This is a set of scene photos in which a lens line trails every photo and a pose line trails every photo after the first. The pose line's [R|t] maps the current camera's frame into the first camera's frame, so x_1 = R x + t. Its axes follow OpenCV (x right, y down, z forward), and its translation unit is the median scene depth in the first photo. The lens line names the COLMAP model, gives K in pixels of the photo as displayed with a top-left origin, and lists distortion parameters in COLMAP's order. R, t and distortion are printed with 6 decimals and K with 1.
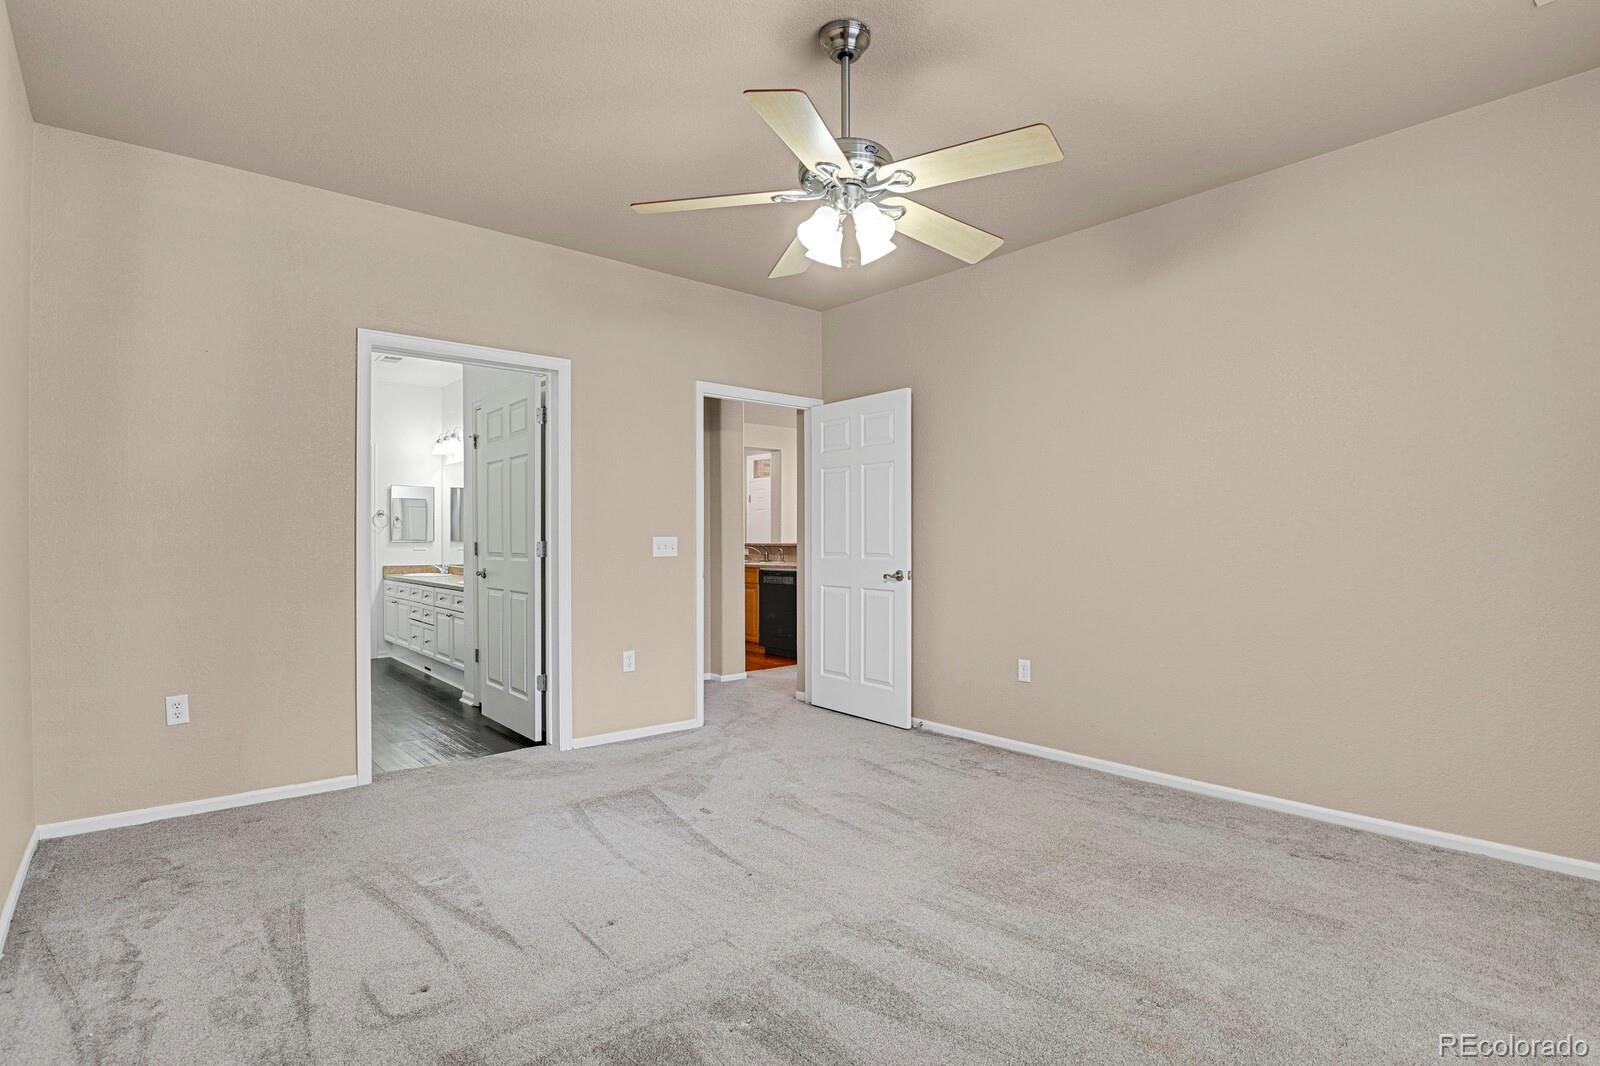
lens RADIAL K [[793.5, 0, 803.0], [0, 793.5, 533.6], [0, 0, 1]] dist [-0.022453, -0.005581]
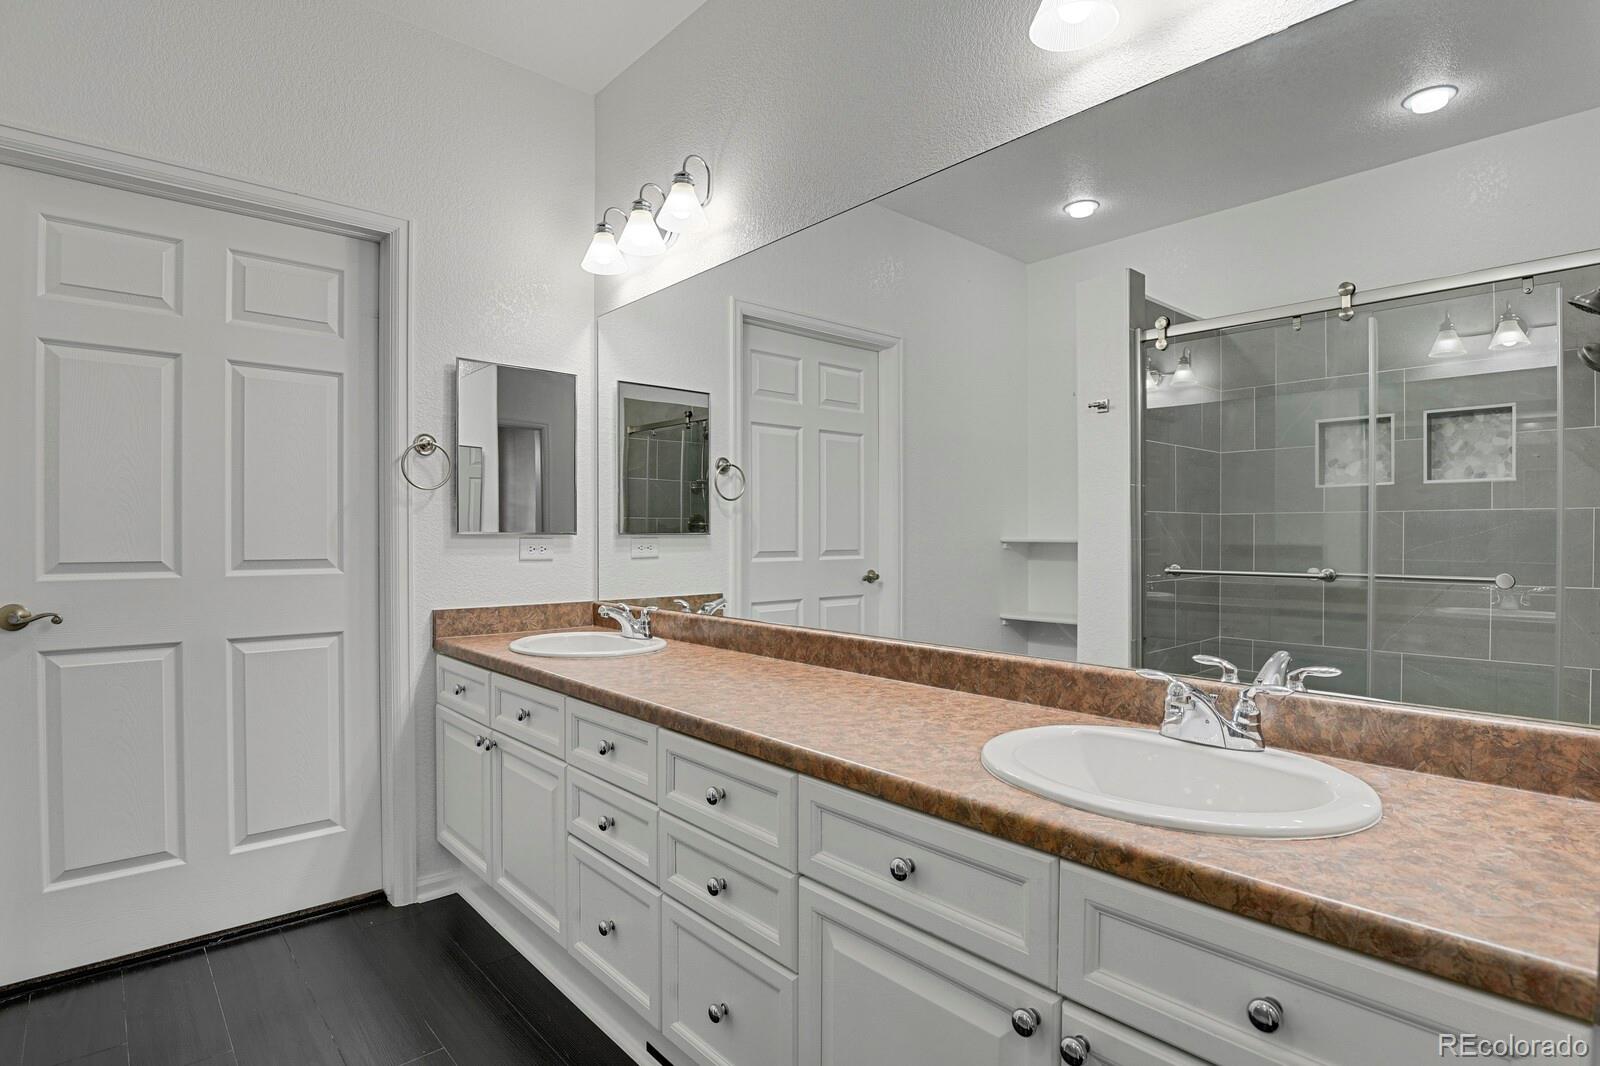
lens RADIAL K [[793.5, 0, 794.9], [0, 793.5, 536.7], [0, 0, 1]] dist [-0.022453, -0.005581]
pose [[0.999404, 0.000957, 0.034507, -0.398709], [-0.000992, 0.999999, 0.000990, 0.010645], [-0.034506, -0.001023, 0.999404, 0.678787]]
